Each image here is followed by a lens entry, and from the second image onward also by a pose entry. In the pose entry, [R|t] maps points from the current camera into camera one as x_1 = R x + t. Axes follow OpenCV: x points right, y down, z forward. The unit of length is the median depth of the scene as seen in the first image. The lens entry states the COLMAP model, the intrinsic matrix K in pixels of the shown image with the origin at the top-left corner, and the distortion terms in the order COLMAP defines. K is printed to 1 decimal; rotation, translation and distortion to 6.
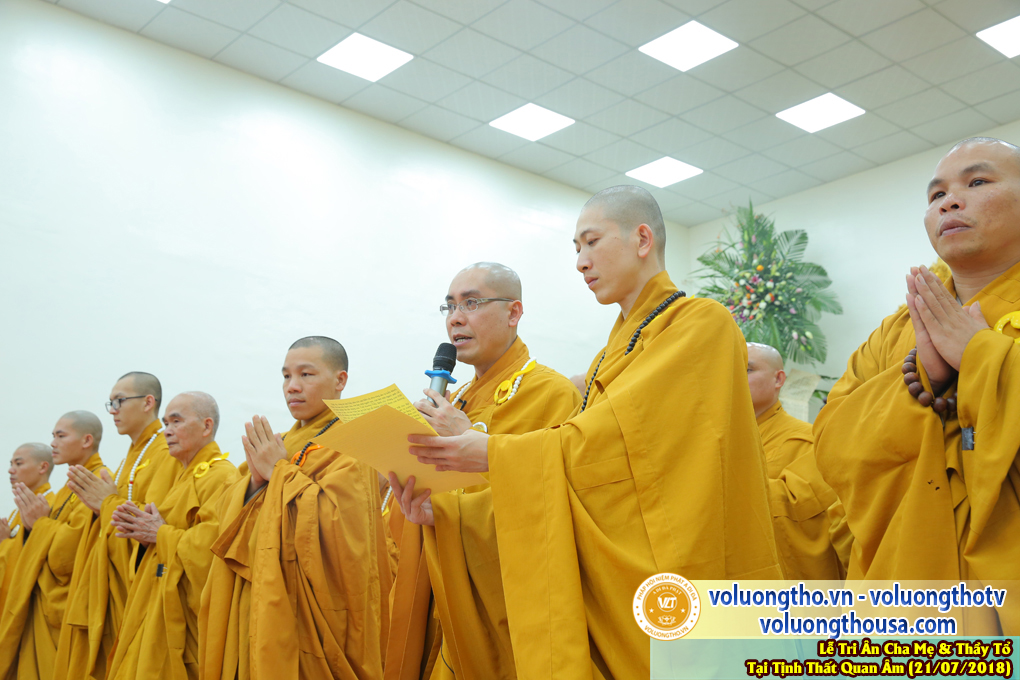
lens RADIAL K [[1097.7, 0, 512.1], [0, 1097.7, 338.8], [0, 0, 1]] dist [0.023814, 0.000000]
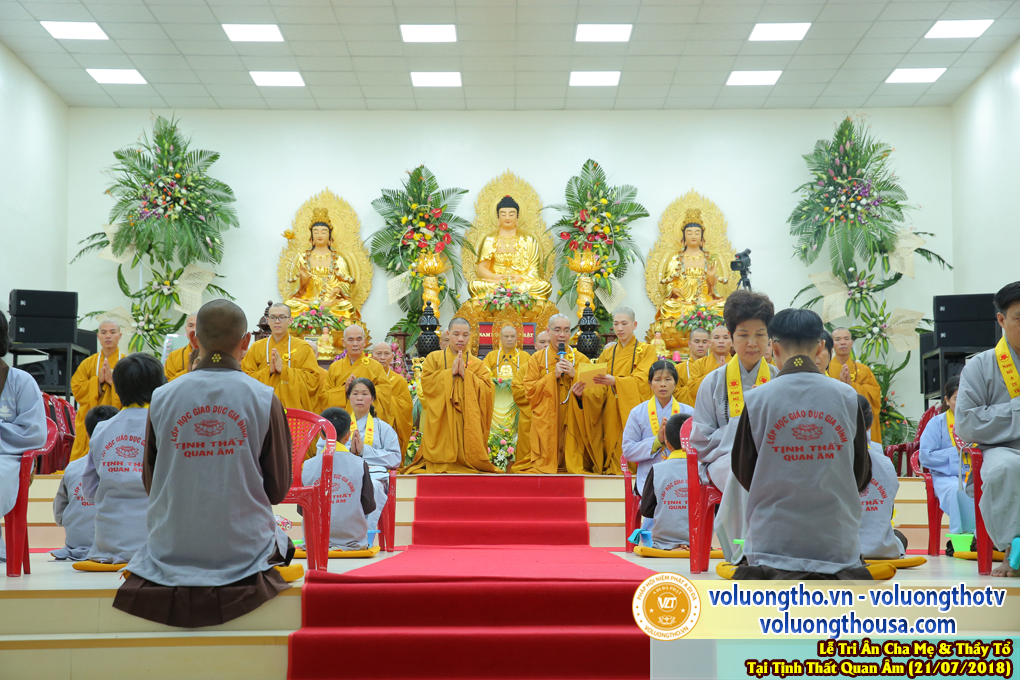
lens RADIAL K [[1646.5, 0, 508.1], [0, 1646.5, 339.9], [0, 0, 1]] dist [0.148924, 0.000000]
pose [[0.660610, 0.082962, 0.746131, -0.869671], [-0.183791, 0.981503, 0.053591, -0.052669], [-0.727884, -0.172535, 0.663639, -0.483566]]
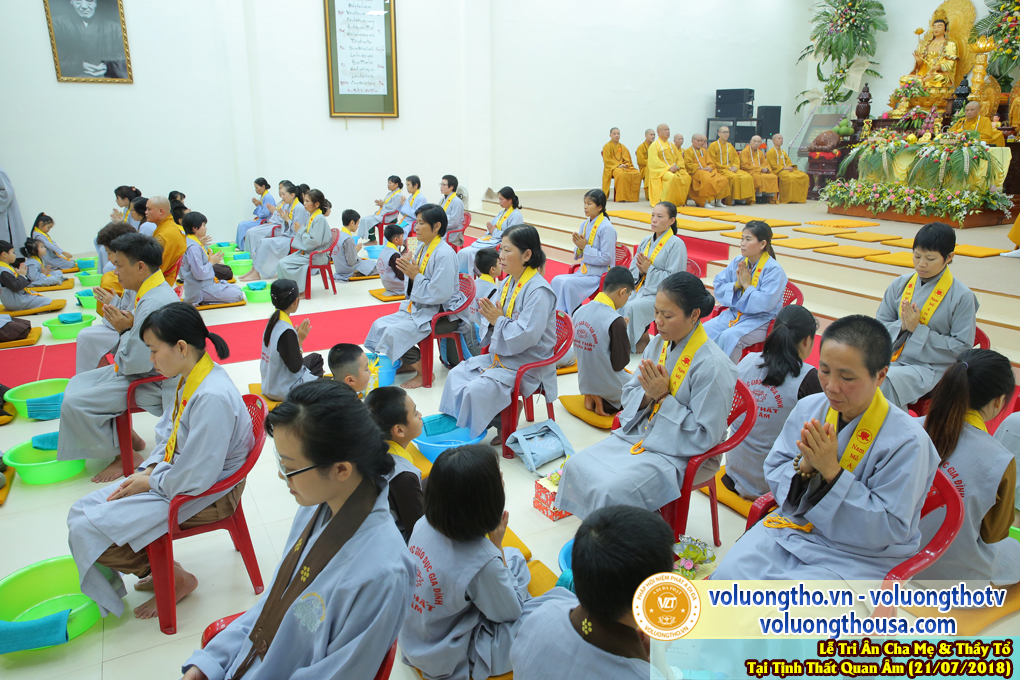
lens RADIAL K [[691.9, 0, 503.2], [0, 691.9, 337.3], [0, 0, 1]] dist [-0.103425, 0.076025]
pose [[0.975329, 0.062601, -0.211692, -0.097578], [0.051533, 0.867888, 0.494079, -0.175373], [0.214655, -0.492799, 0.843251, -0.477114]]
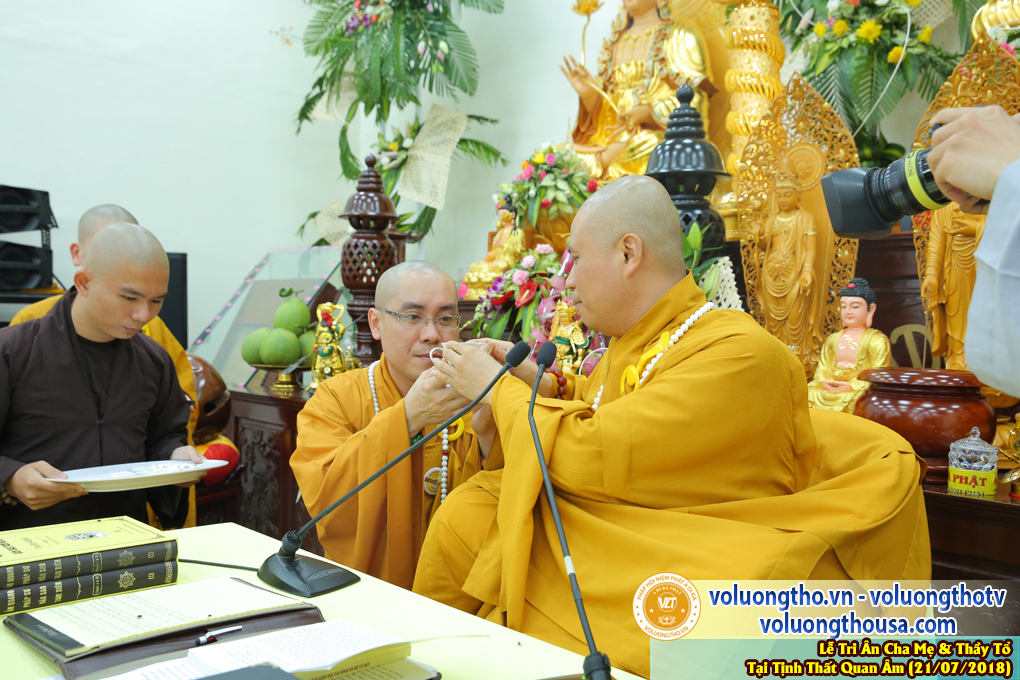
lens RADIAL K [[944.5, 0, 506.0], [0, 944.5, 344.2], [0, 0, 1]] dist [-0.016528, 0.000000]
pose [[0.999732, 0.018411, 0.014064, 0.290267], [-0.021495, 0.963567, 0.266602, 0.014863], [-0.008643, -0.266833, 0.963704, 0.436341]]
